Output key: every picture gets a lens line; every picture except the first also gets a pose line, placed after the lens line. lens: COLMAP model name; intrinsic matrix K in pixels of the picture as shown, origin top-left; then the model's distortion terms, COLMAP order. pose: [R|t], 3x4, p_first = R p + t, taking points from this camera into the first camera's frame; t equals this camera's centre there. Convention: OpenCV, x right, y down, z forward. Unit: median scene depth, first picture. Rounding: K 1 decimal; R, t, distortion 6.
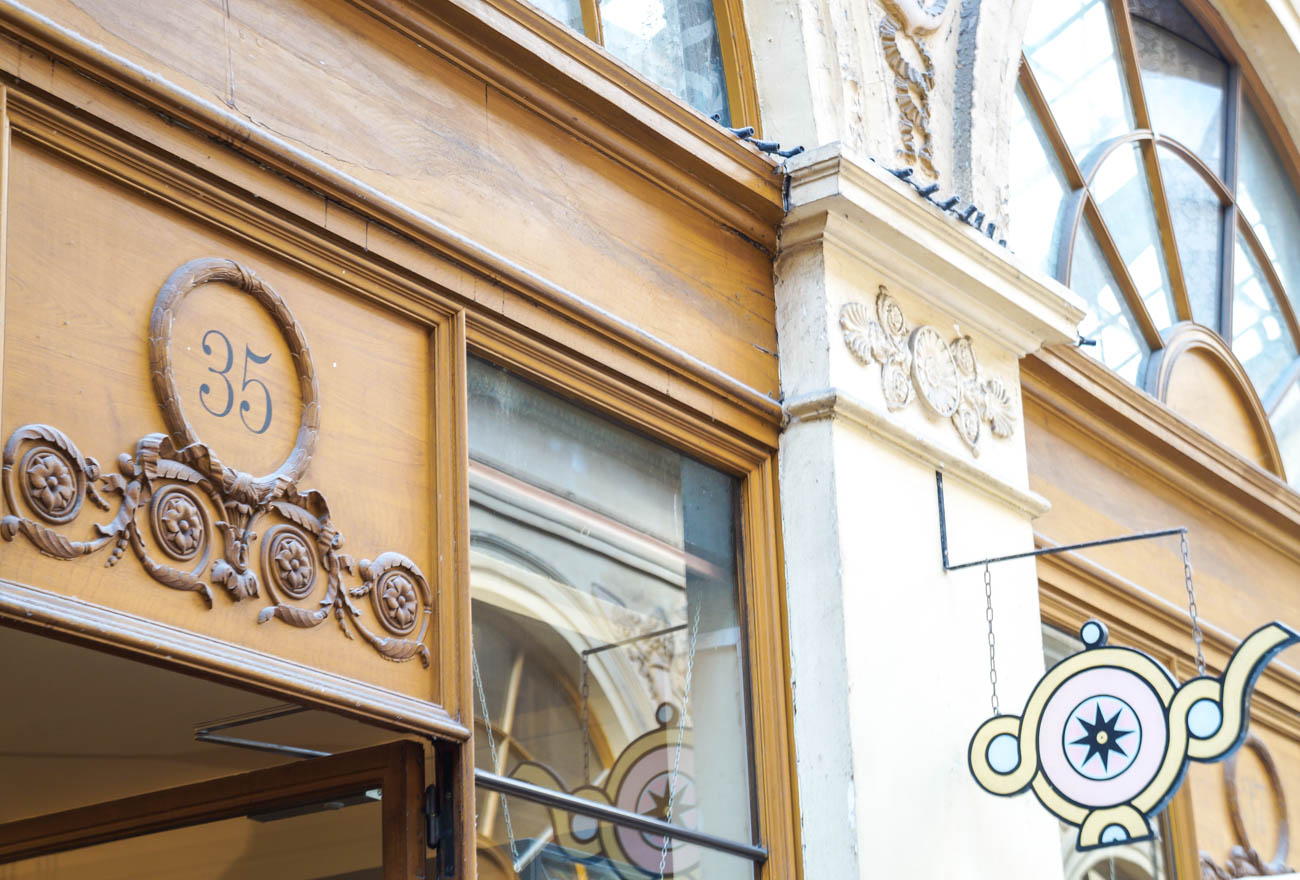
lens RADIAL K [[2919.4, 0, 650.0], [0, 2919.4, 440.0], [0, 0, 1]] dist [0.353317, 0.034643]
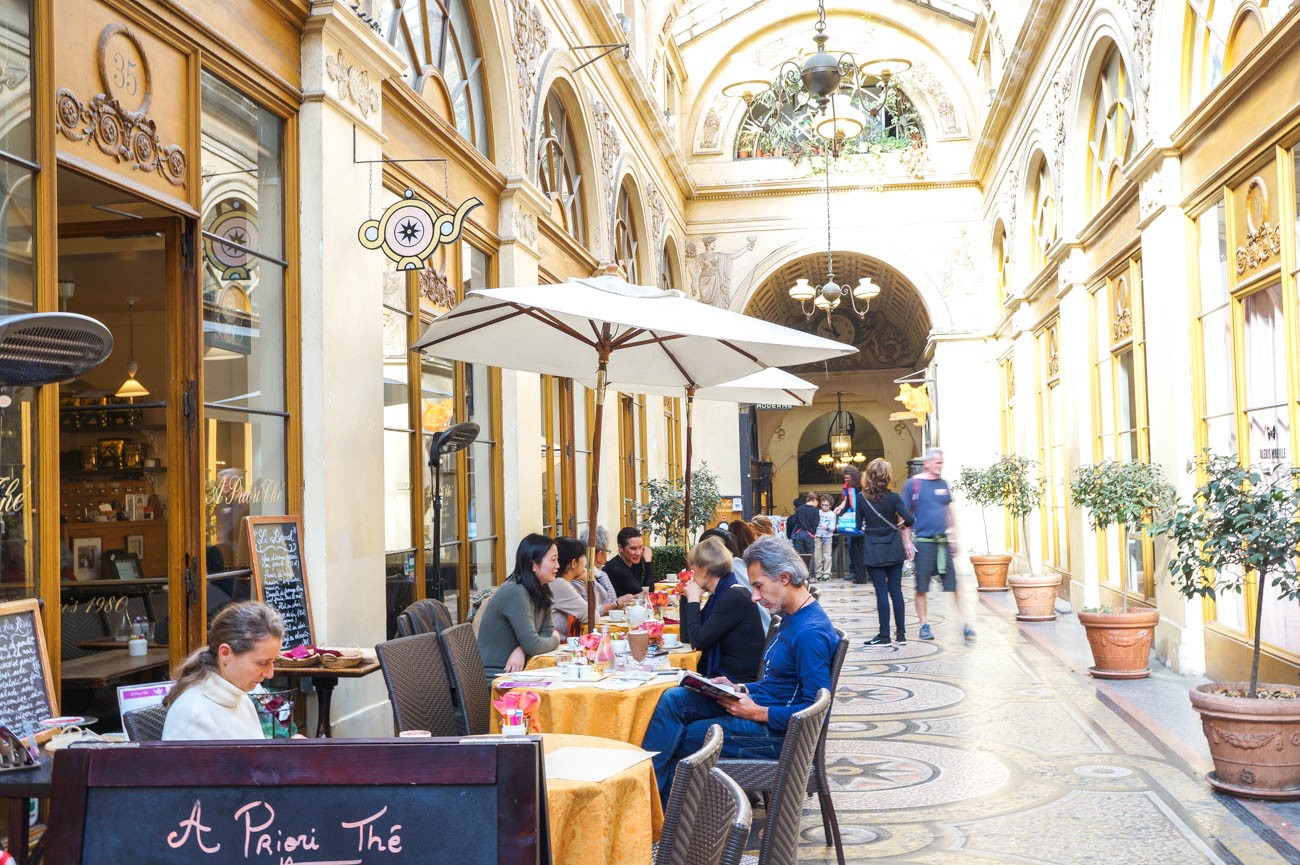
lens RADIAL K [[1268.2, 0, 650.0], [0, 1268.2, 432.5], [0, 0, 1]] dist [0.004192, 0.014183]
pose [[0.910089, 0.030166, 0.413313, -0.164396], [-0.142703, 0.959163, 0.244217, -0.053732], [-0.389068, -0.281240, 0.877229, -0.243738]]
